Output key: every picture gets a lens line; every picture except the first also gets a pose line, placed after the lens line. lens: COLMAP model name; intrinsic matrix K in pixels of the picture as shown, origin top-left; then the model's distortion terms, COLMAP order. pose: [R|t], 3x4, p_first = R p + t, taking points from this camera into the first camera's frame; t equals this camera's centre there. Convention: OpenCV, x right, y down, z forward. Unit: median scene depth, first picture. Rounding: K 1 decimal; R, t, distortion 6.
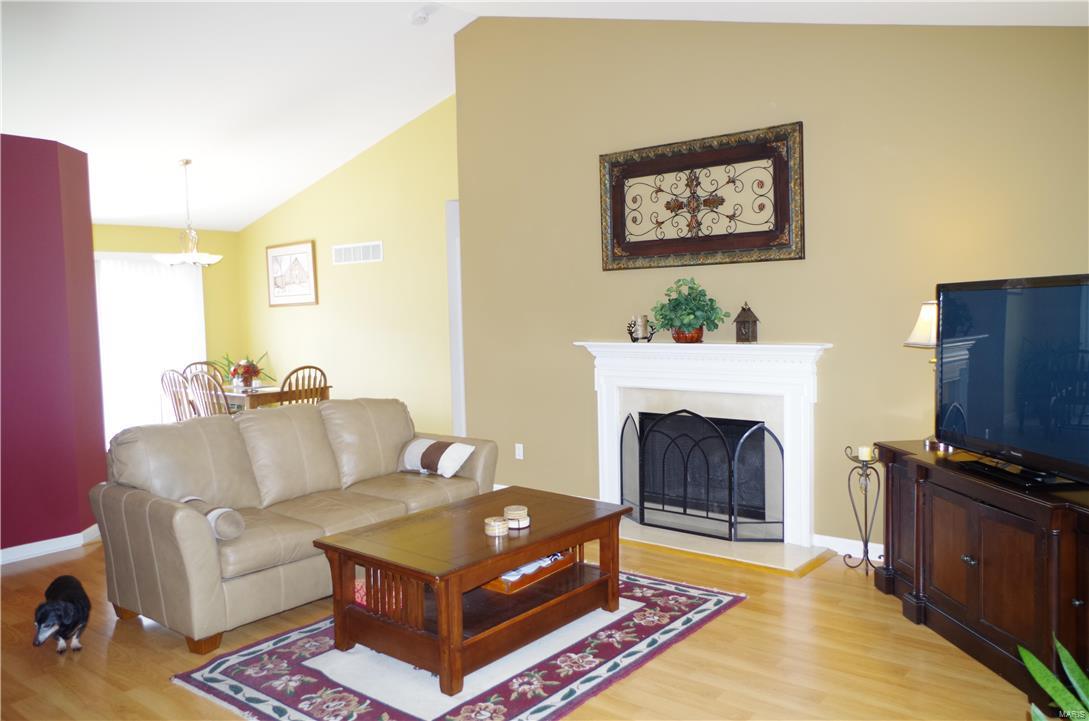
lens RADIAL K [[838.8, 0, 546.7], [0, 838.8, 353.5], [0, 0, 1]] dist [-0.027180, 0.052436]
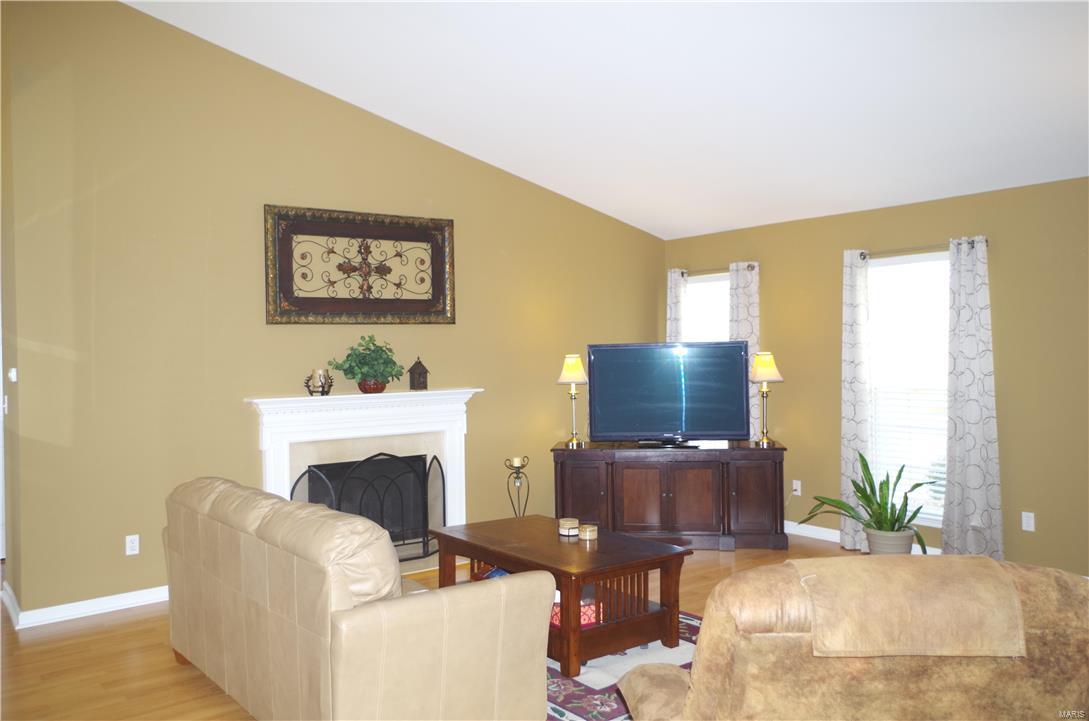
lens RADIAL K [[838.8, 0, 545.1], [0, 838.8, 366.0], [0, 0, 1]] dist [-0.027180, 0.052436]
pose [[0.249510, 0.004314, 0.968363, -0.852857], [0.070791, 0.997233, -0.022682, -0.007248], [-0.965781, 0.074211, 0.248514, 0.502321]]
